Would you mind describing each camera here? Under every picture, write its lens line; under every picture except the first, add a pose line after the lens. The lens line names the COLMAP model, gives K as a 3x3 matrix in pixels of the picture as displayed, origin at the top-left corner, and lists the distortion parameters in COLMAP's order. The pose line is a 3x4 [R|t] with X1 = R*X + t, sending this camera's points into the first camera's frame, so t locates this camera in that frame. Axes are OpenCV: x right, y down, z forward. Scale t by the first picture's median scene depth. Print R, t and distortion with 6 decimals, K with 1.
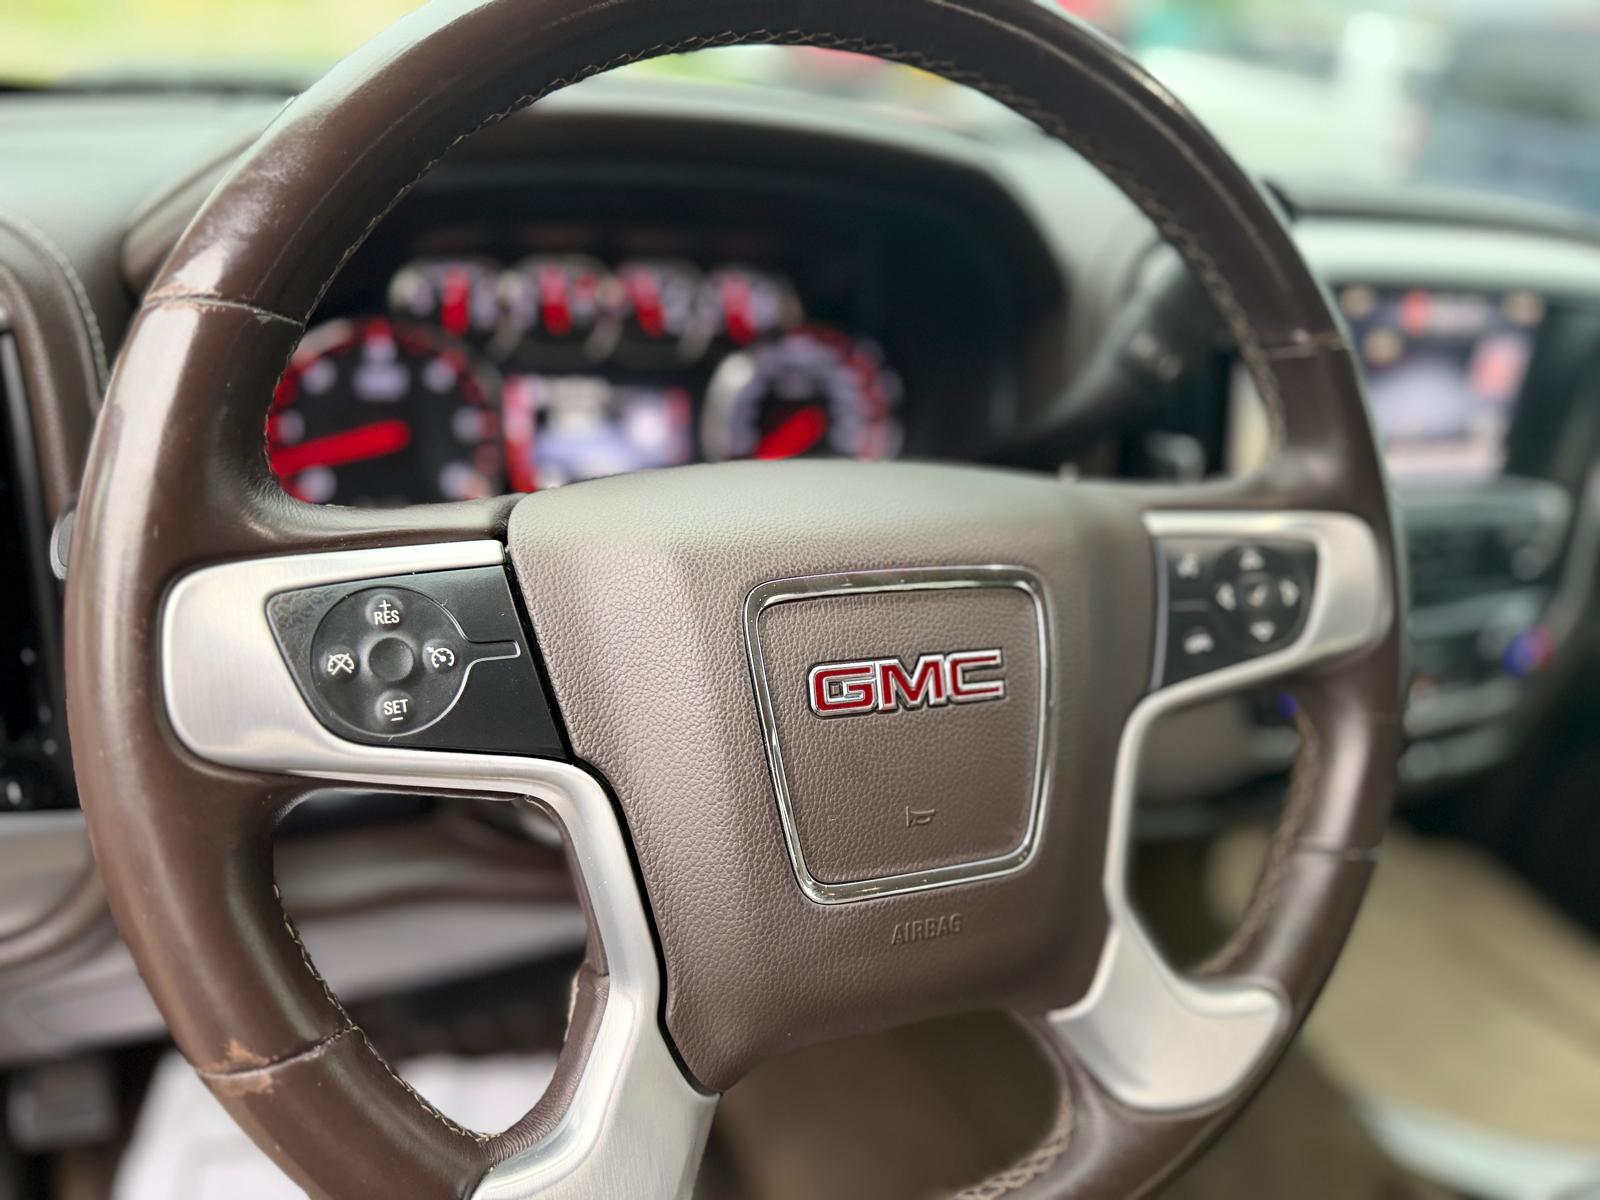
lens RADIAL K [[1131.9, 0, 805.1], [0, 1131.9, 607.1], [0, 0, 1]] dist [-0.008659, -0.007145]
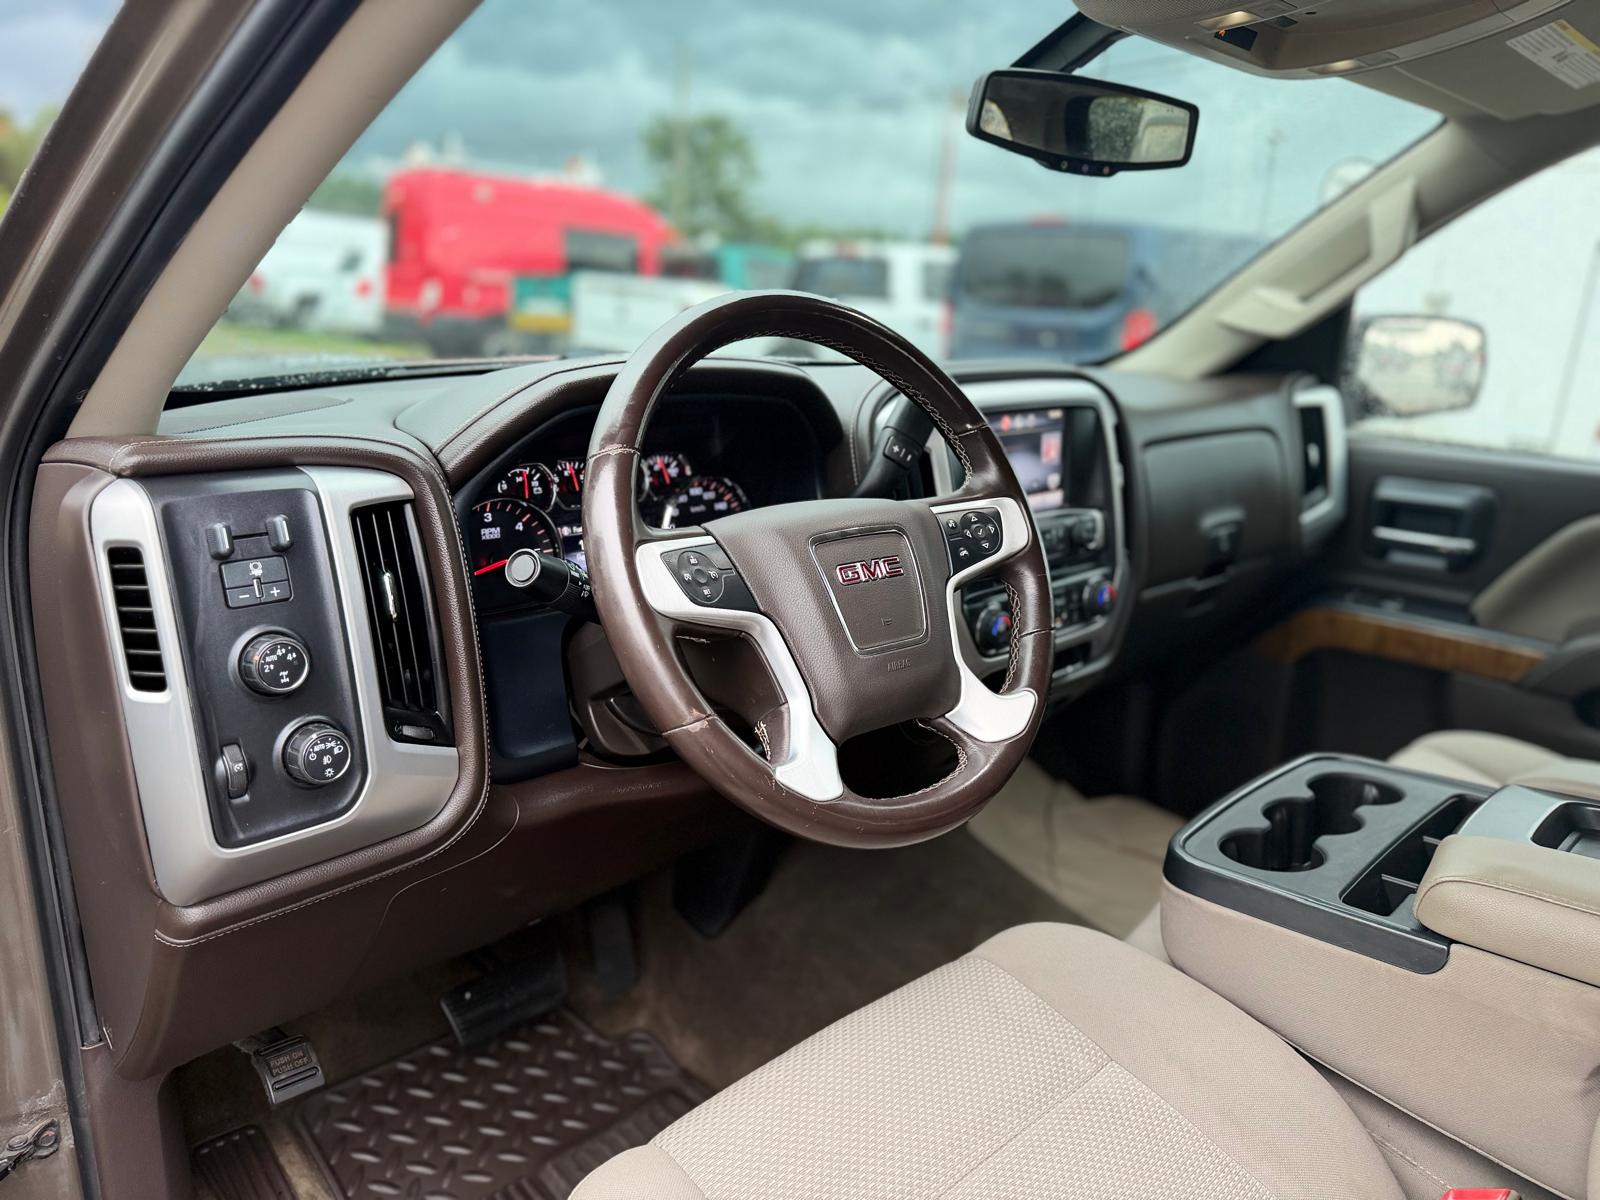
lens RADIAL K [[1131.9, 0, 805.1], [0, 1131.9, 607.1], [0, 0, 1]] dist [-0.008659, -0.007145]
pose [[0.938905, -0.174385, 0.296728, -0.682208], [0.223621, 0.964456, -0.140774, 0.397646], [-0.261633, 0.198528, 0.944529, -1.122648]]
